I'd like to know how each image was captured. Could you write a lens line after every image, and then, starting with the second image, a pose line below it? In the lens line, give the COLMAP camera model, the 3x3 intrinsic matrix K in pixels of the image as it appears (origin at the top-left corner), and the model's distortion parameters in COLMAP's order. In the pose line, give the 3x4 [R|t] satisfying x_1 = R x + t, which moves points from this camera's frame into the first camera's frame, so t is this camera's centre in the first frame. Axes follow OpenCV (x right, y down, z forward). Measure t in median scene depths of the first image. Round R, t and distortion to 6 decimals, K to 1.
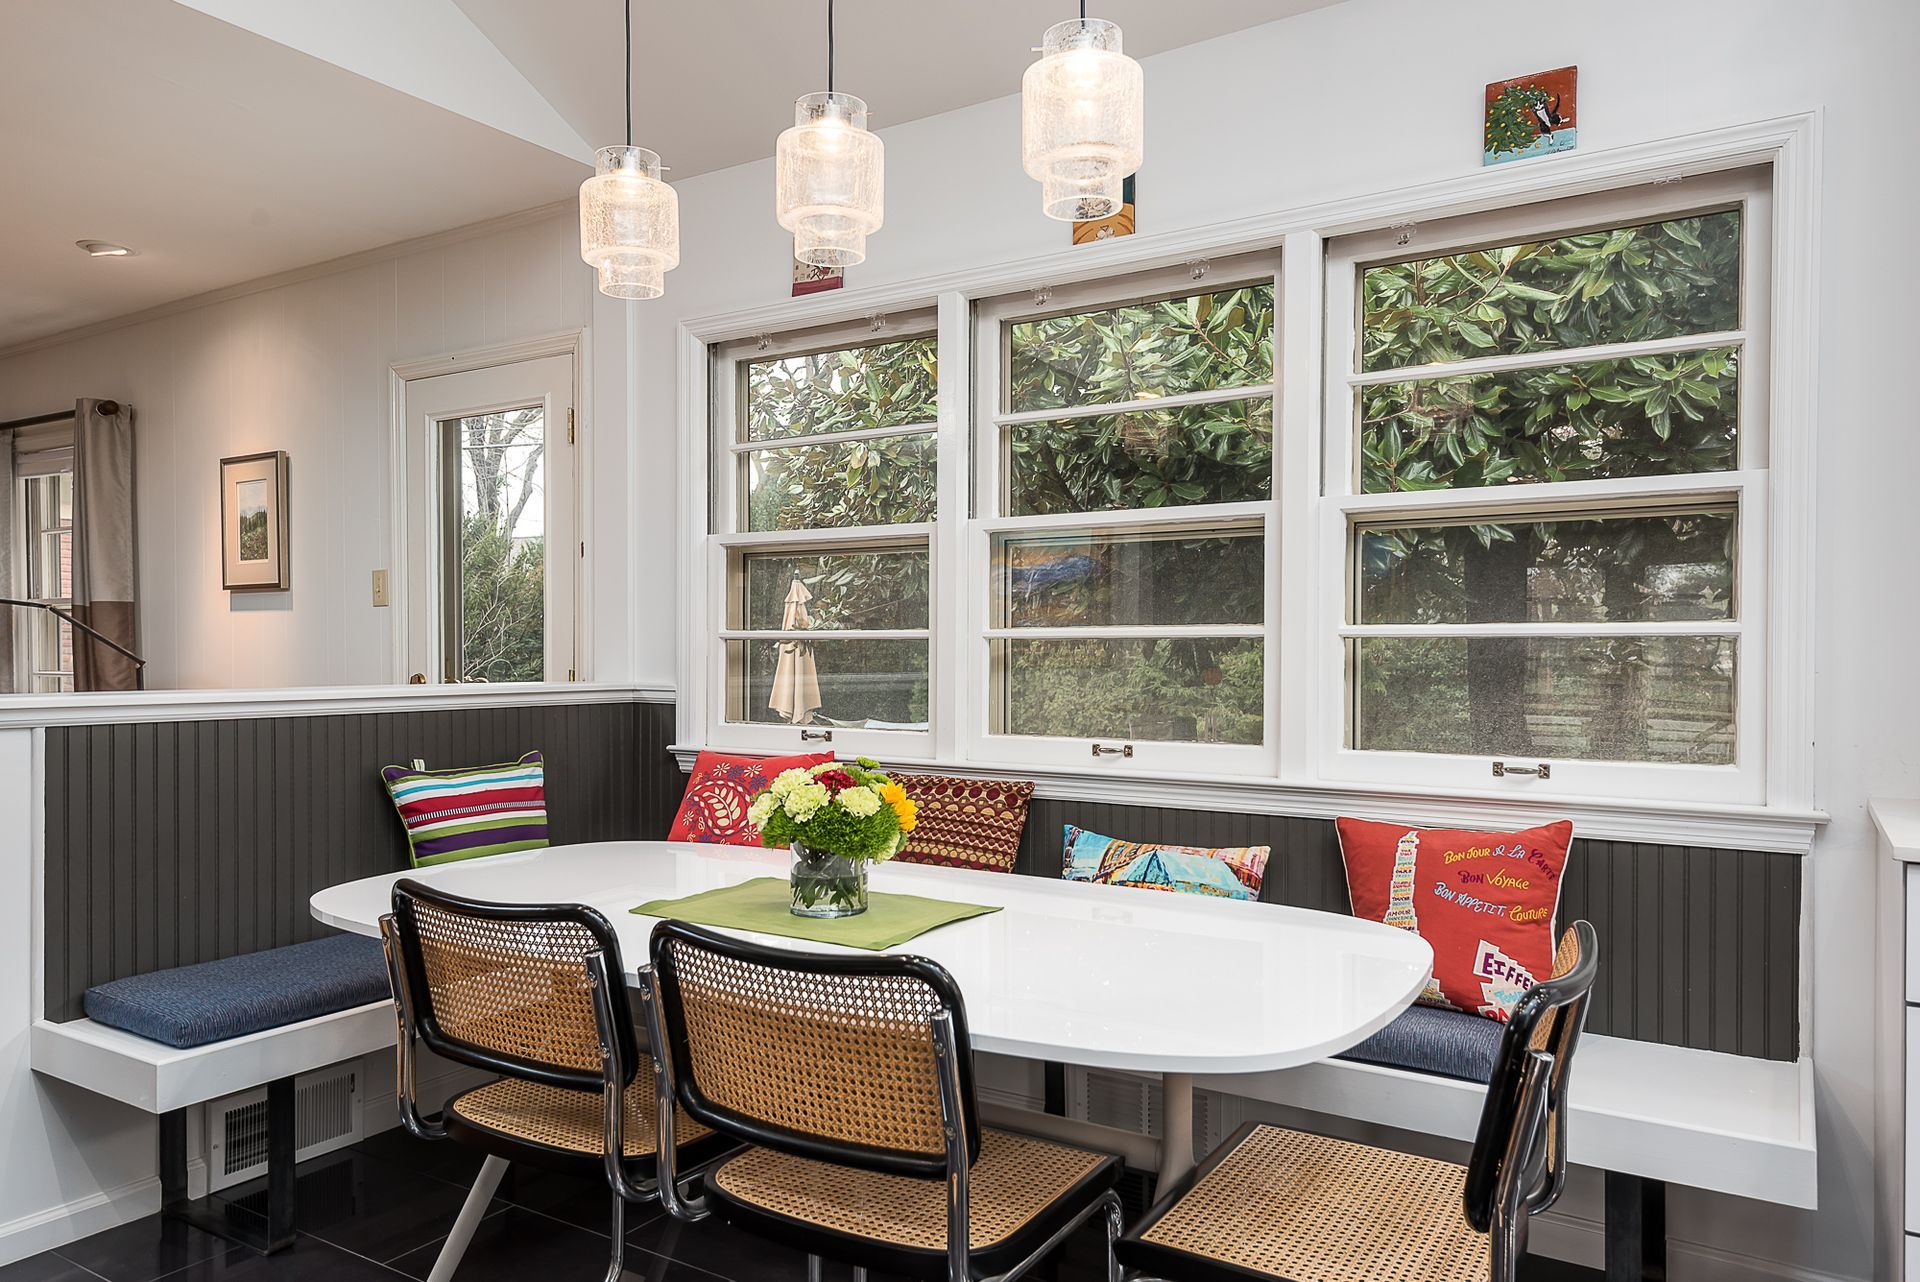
lens RADIAL K [[1293.2, 0, 958.5], [0, 1293.2, 650.3], [0, 0, 1]] dist [0.015636, -0.006261]
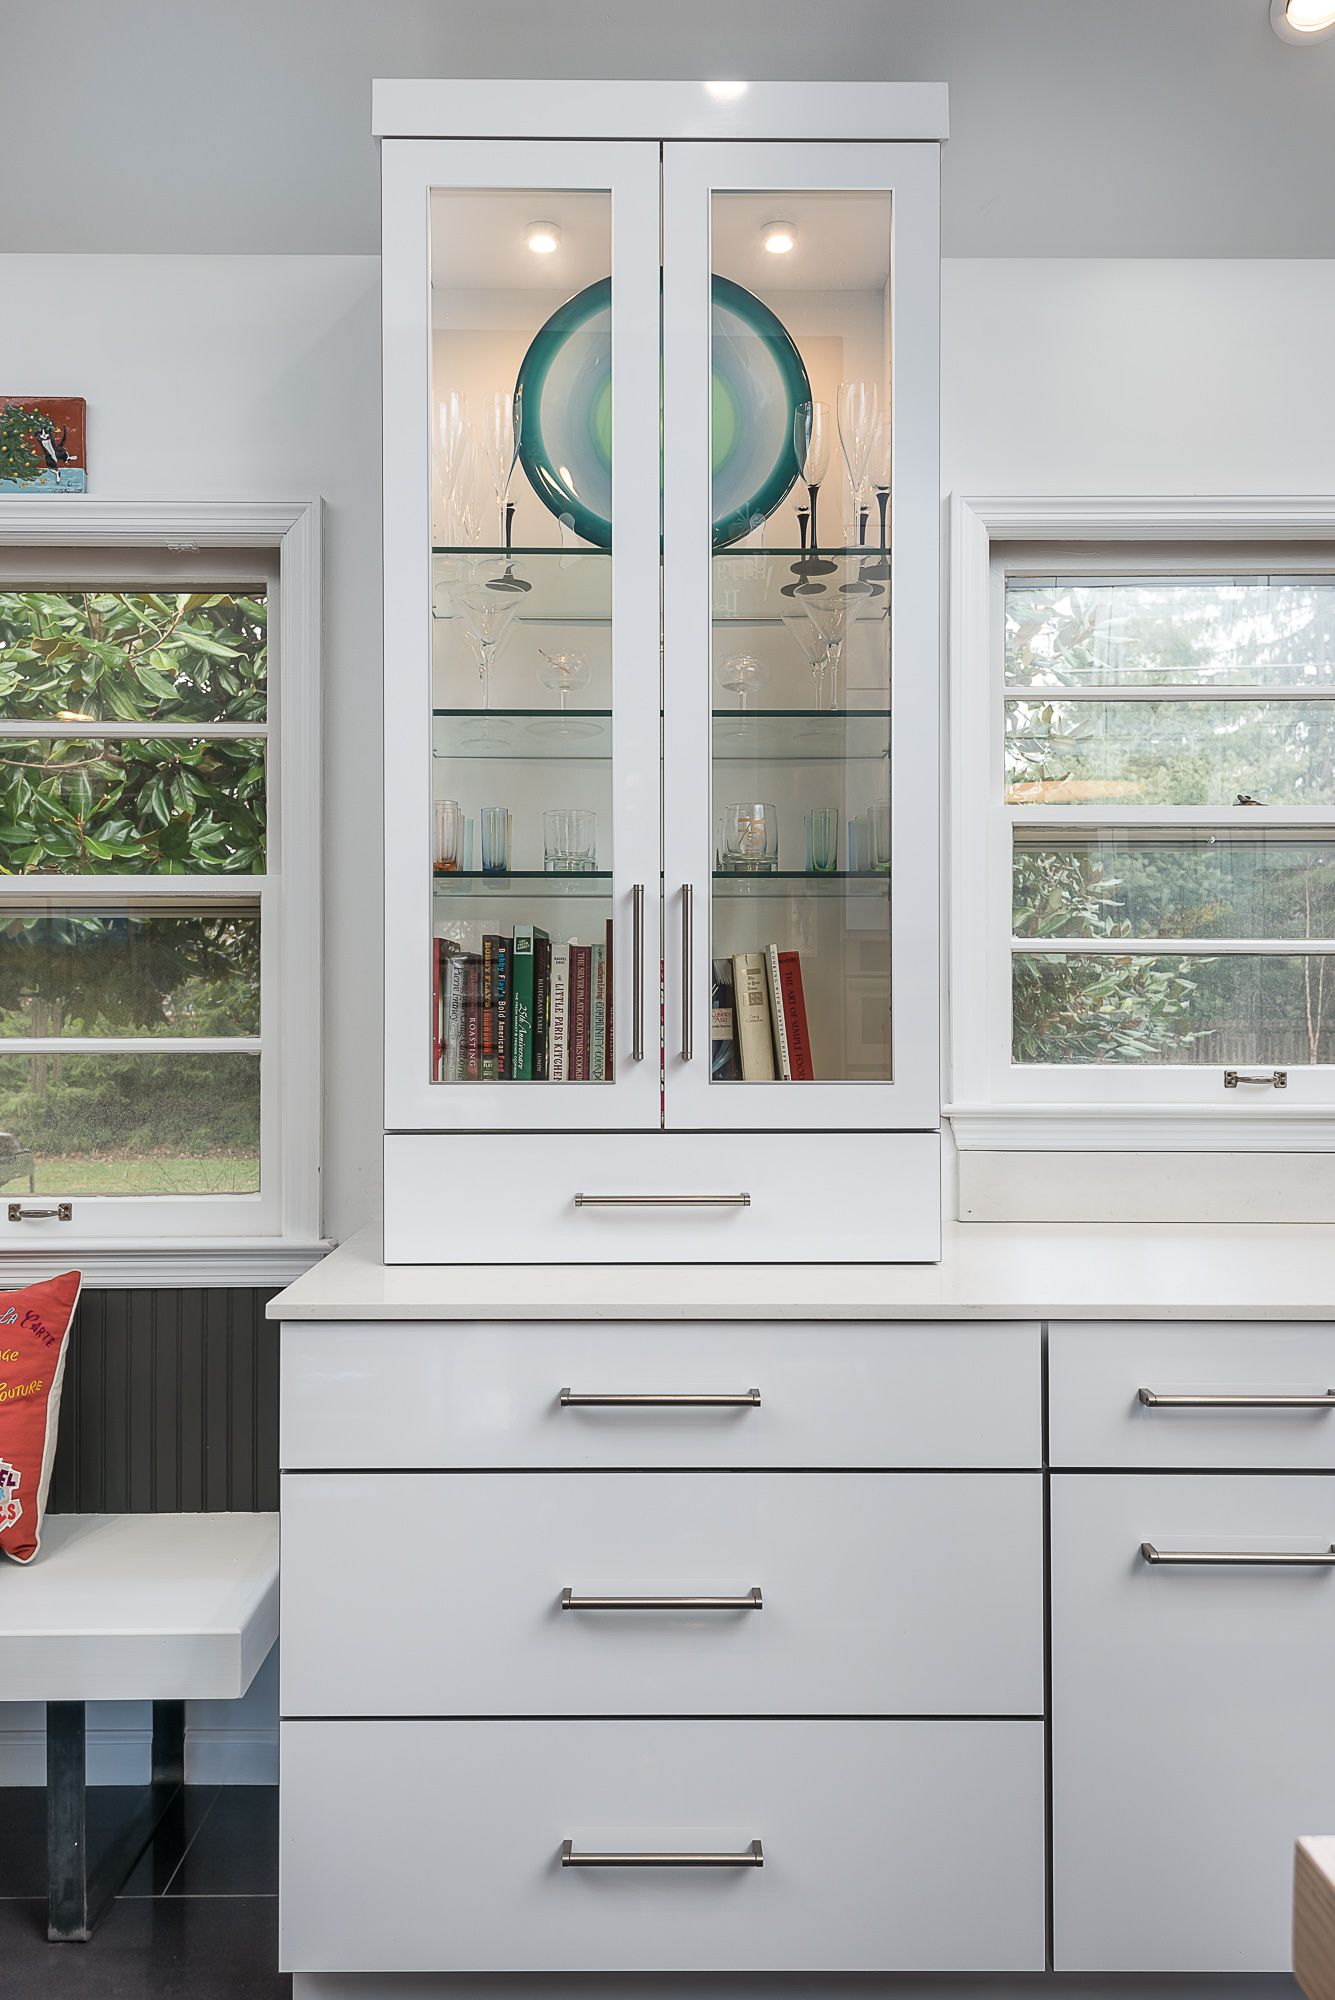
lens RADIAL K [[1446.8, 0, 662.8], [0, 1446.8, 989.8], [0, 0, 1]] dist [0.012518, 0.002935]
pose [[0.833611, -0.003476, 0.552341, 0.247489], [0.009492, 0.999923, -0.008033, -0.040995], [-0.552270, 0.011939, 0.833580, -0.016323]]
